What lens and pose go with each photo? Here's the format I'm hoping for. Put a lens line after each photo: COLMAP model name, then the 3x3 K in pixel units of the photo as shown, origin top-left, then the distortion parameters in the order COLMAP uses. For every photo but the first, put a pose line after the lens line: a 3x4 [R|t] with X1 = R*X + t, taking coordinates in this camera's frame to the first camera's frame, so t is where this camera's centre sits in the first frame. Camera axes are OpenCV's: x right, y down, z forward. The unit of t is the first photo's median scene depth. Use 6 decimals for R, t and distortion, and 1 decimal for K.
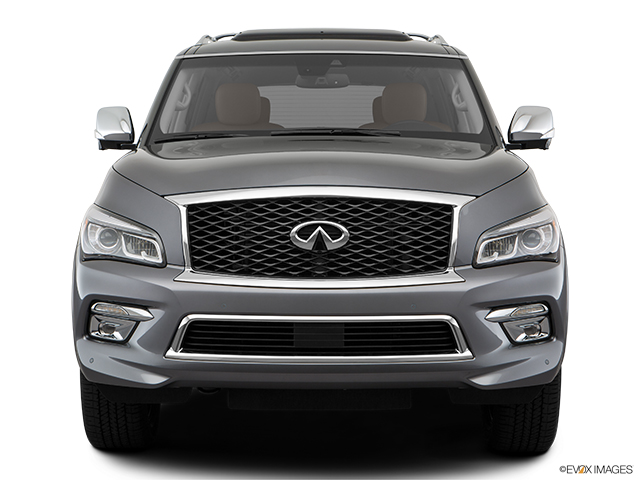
lens RADIAL K [[1439.5, 0, 319.8], [0, 1439.5, 237.1], [0, 0, 1]] dist [0.274684, 0.000000]
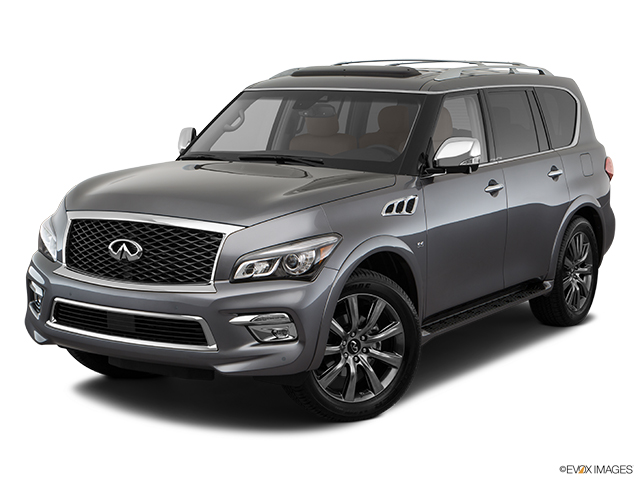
lens RADIAL K [[1171.0, 0, 317.1], [0, 1171.0, 245.4], [0, 0, 1]] dist [0.181162, 0.000000]
pose [[0.849886, 0.075344, -0.521552, 0.730291], [-0.032712, 0.995360, 0.090485, -0.111412], [0.525950, -0.059841, 0.848408, 0.141267]]
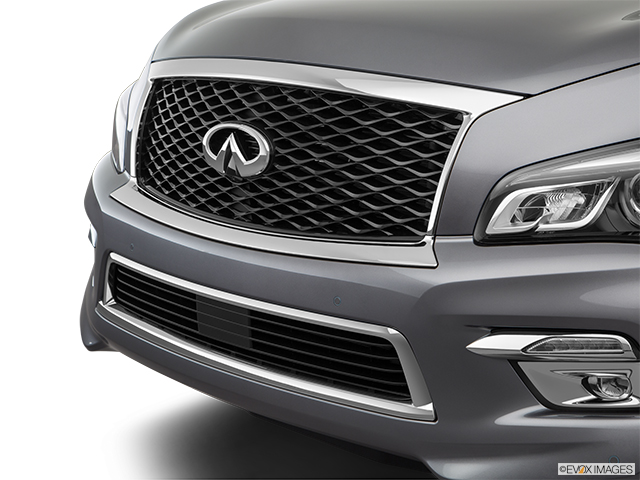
lens RADIAL K [[1439.5, 0, 313.2], [0, 1439.5, 233.5], [0, 0, 1]] dist [0.274684, 0.000000]
pose [[0.667554, 0.137678, -0.731722, 0.434376], [-0.036204, 0.987595, 0.152793, -0.055605], [0.743681, -0.075506, 0.664257, 0.632969]]
